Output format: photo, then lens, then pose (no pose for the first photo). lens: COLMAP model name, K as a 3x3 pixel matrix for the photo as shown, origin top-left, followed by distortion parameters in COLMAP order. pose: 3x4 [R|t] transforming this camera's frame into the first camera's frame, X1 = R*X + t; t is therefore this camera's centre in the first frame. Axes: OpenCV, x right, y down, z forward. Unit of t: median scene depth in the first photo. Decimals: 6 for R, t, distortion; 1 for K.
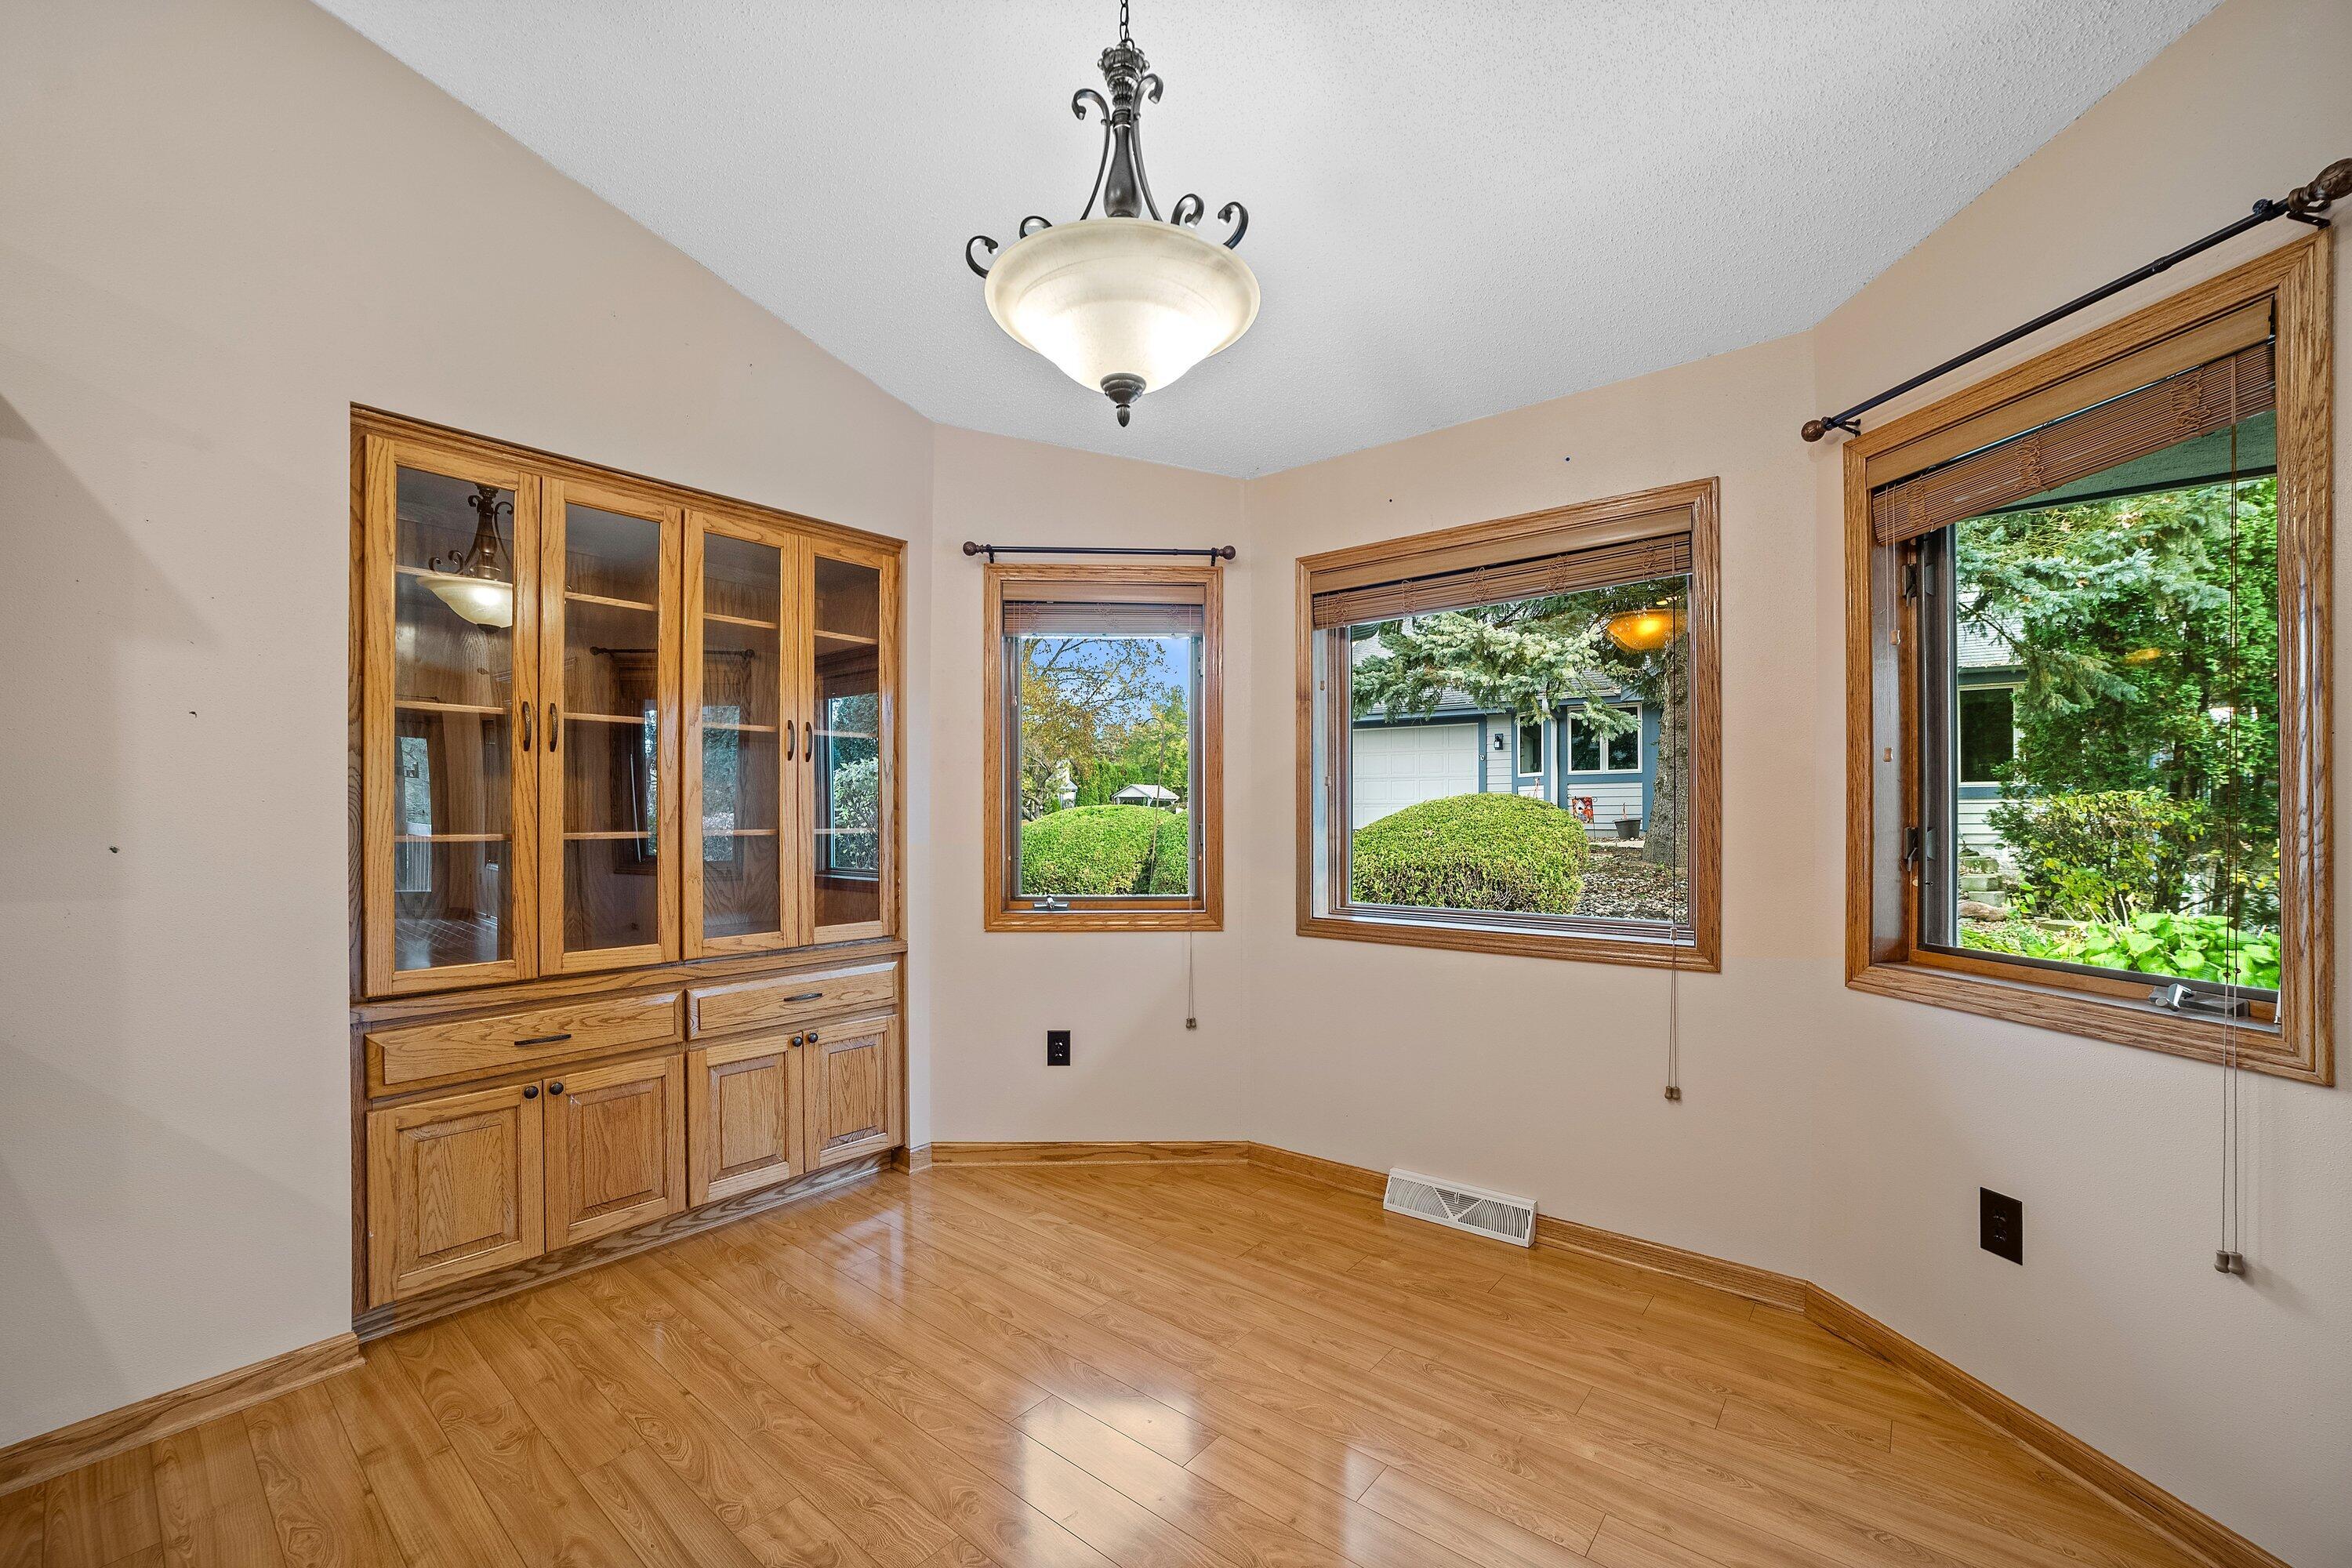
lens RADIAL K [[939.9, 0, 1182.7], [0, 939.9, 819.8], [0, 0, 1]] dist [-0.047542, 0.015928]
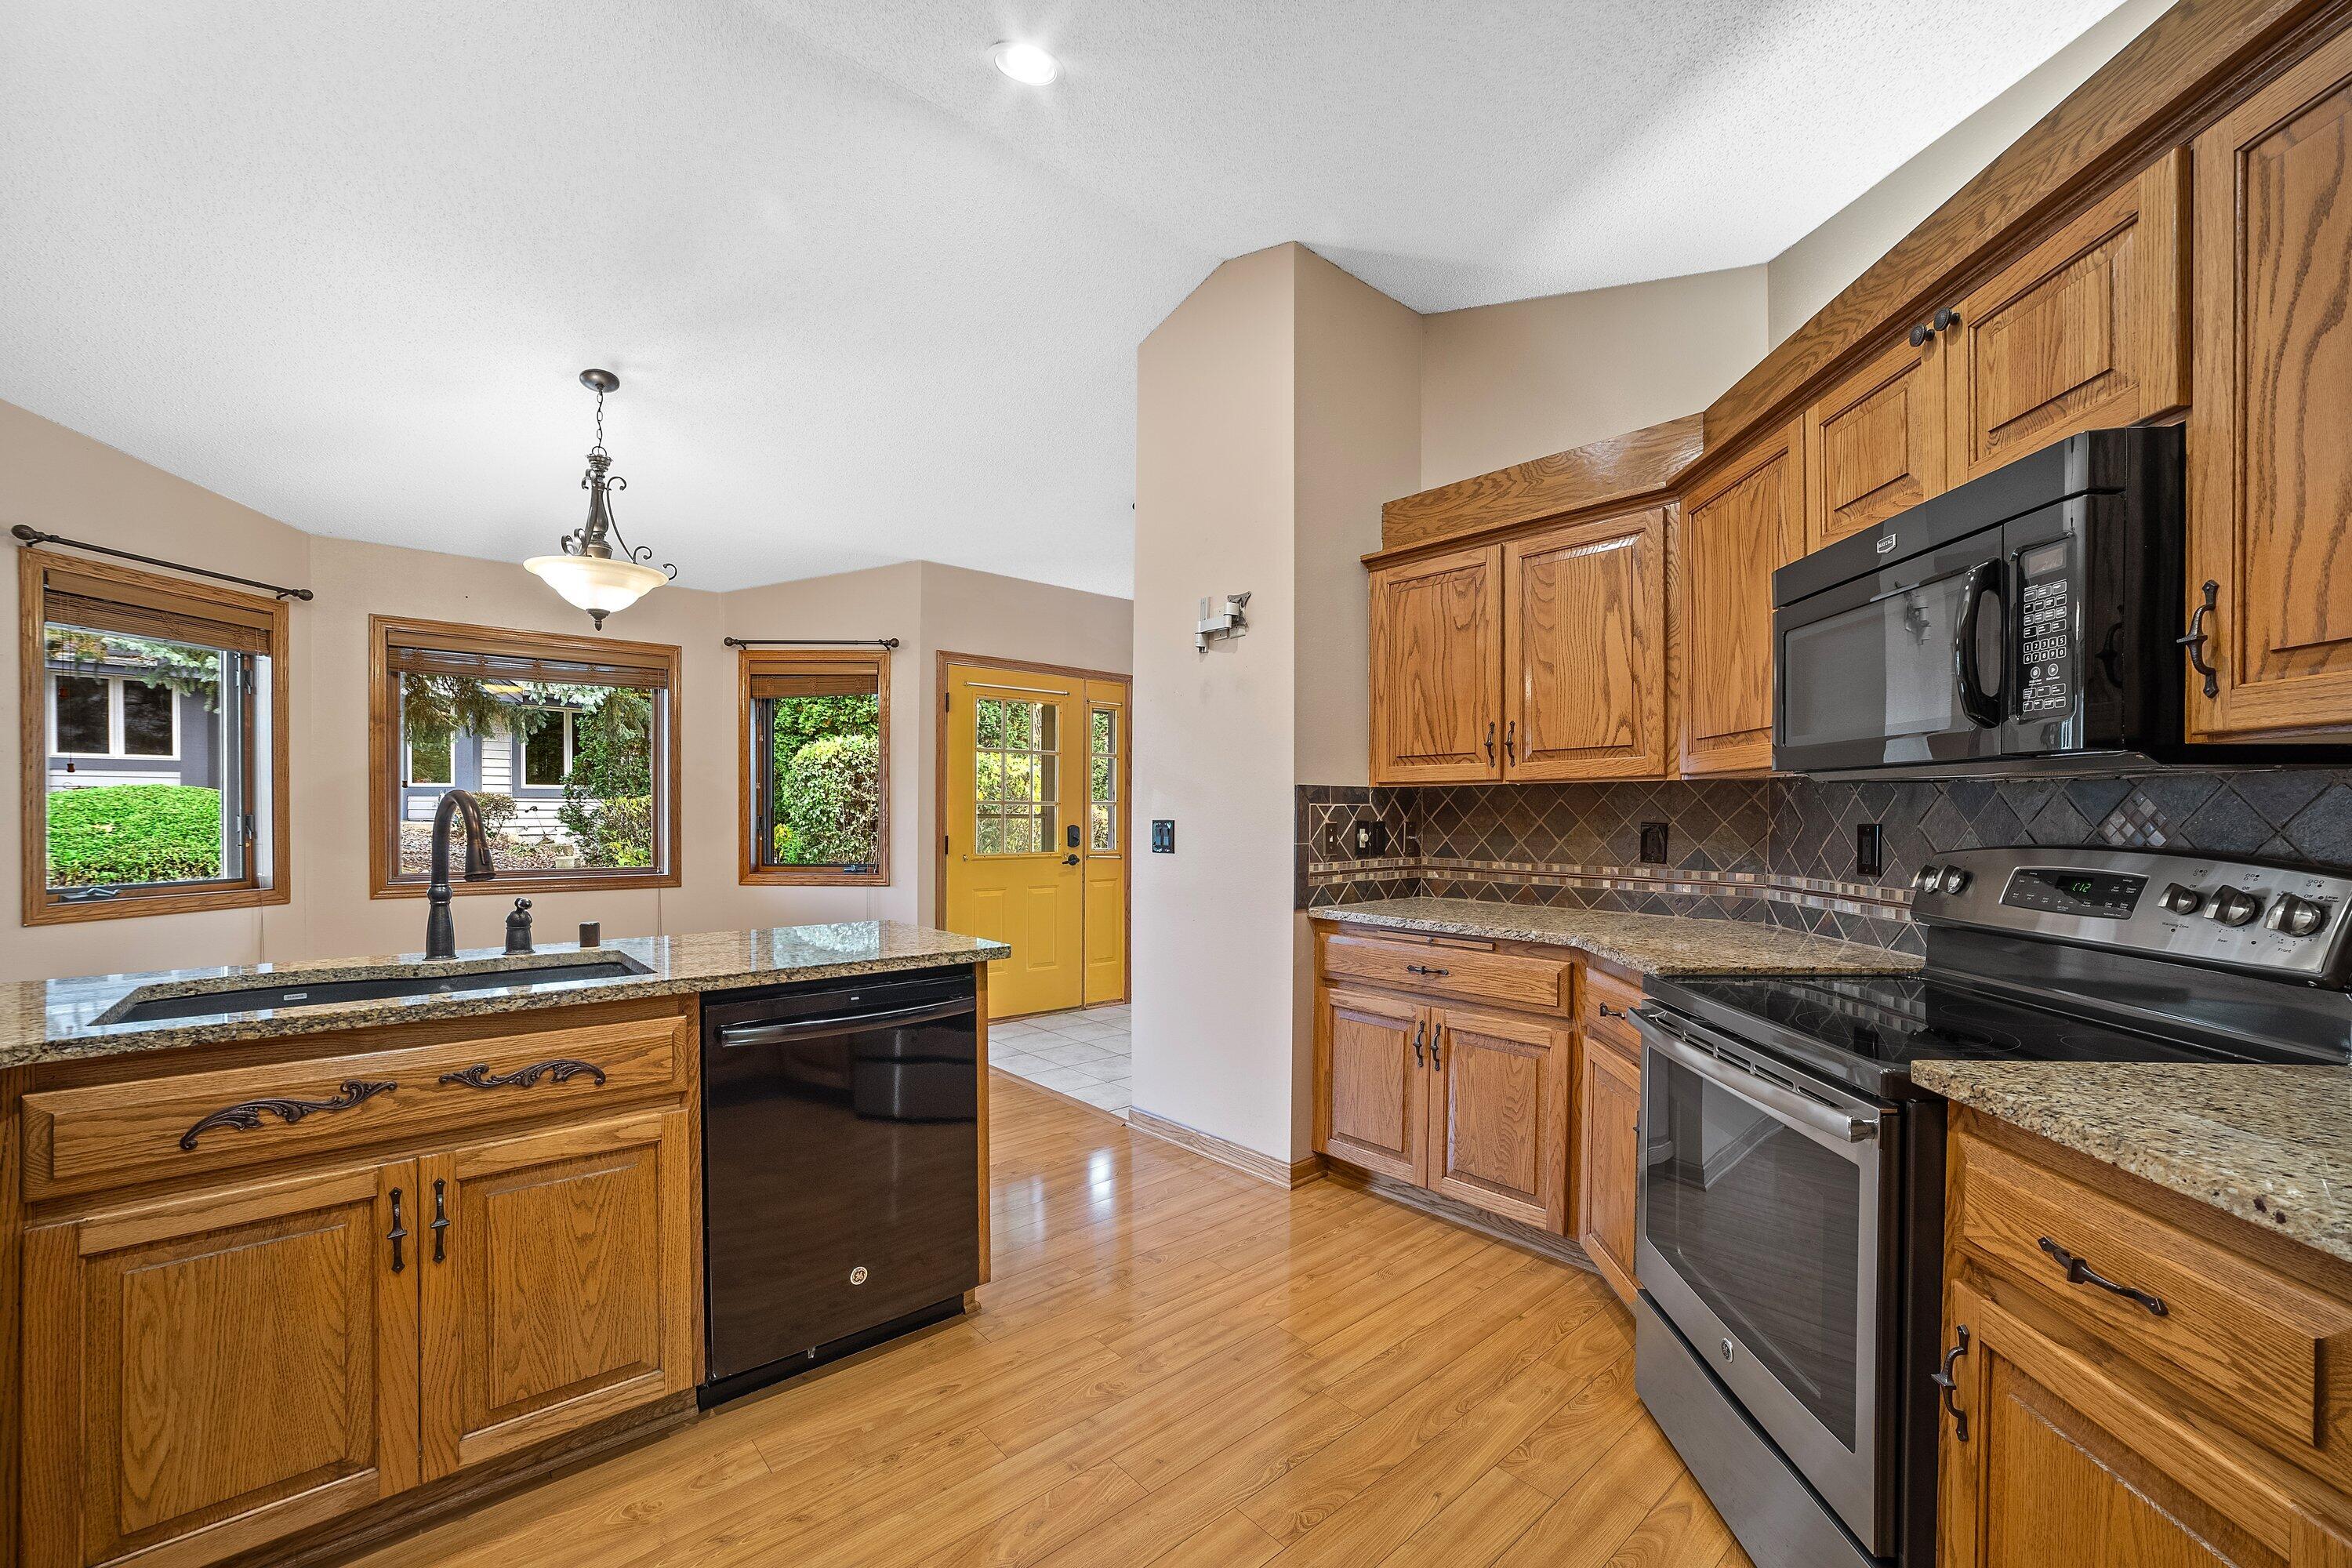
lens RADIAL K [[937.9, 0, 1186.3], [0, 937.9, 813.2], [0, 0, 1]] dist [-0.047245, 0.016173]
pose [[0.179514, 0.002048, 0.983753, -1.056566], [0.001054, 0.999997, -0.002274, 0.006807], [-0.983755, 0.001445, 0.179511, -0.407387]]
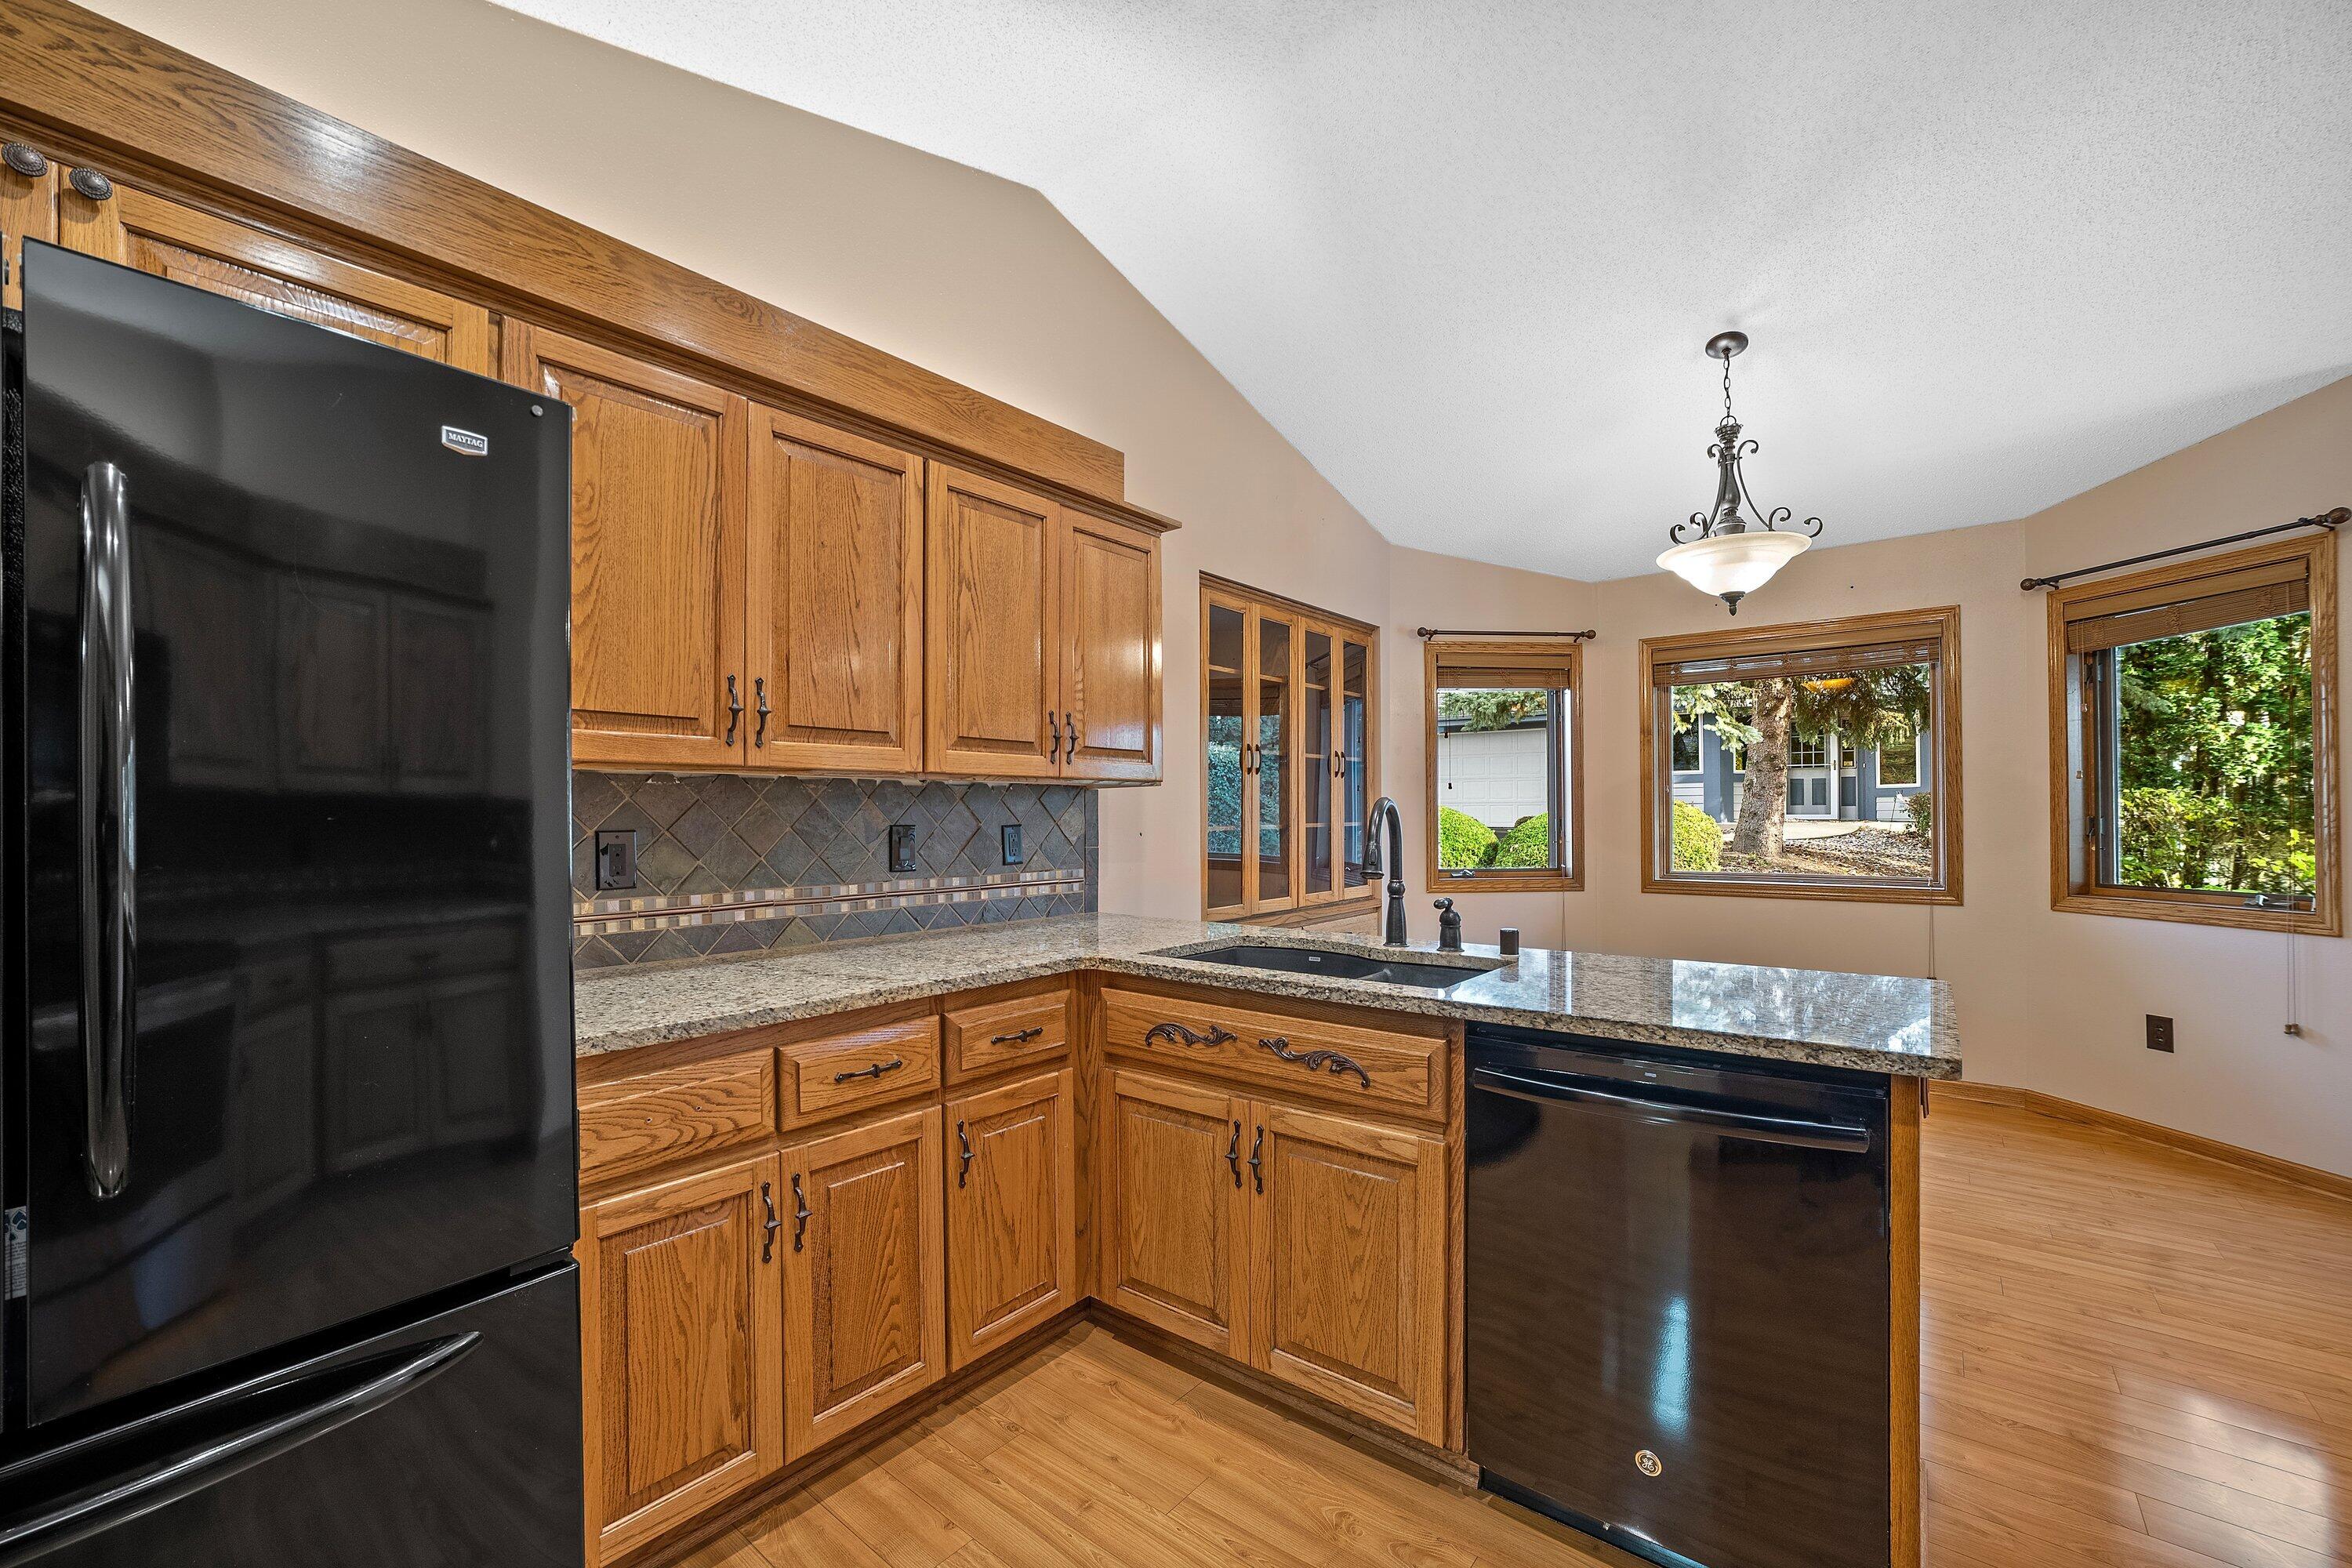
lens RADIAL K [[937.9, 0, 1186.3], [0, 937.9, 813.2], [0, 0, 1]] dist [-0.047245, 0.016173]
pose [[0.999990, -0.004395, 0.000228, -0.678838], [0.004397, 0.999958, -0.008047, 0.005992], [-0.000193, 0.008048, 0.999968, -0.530588]]
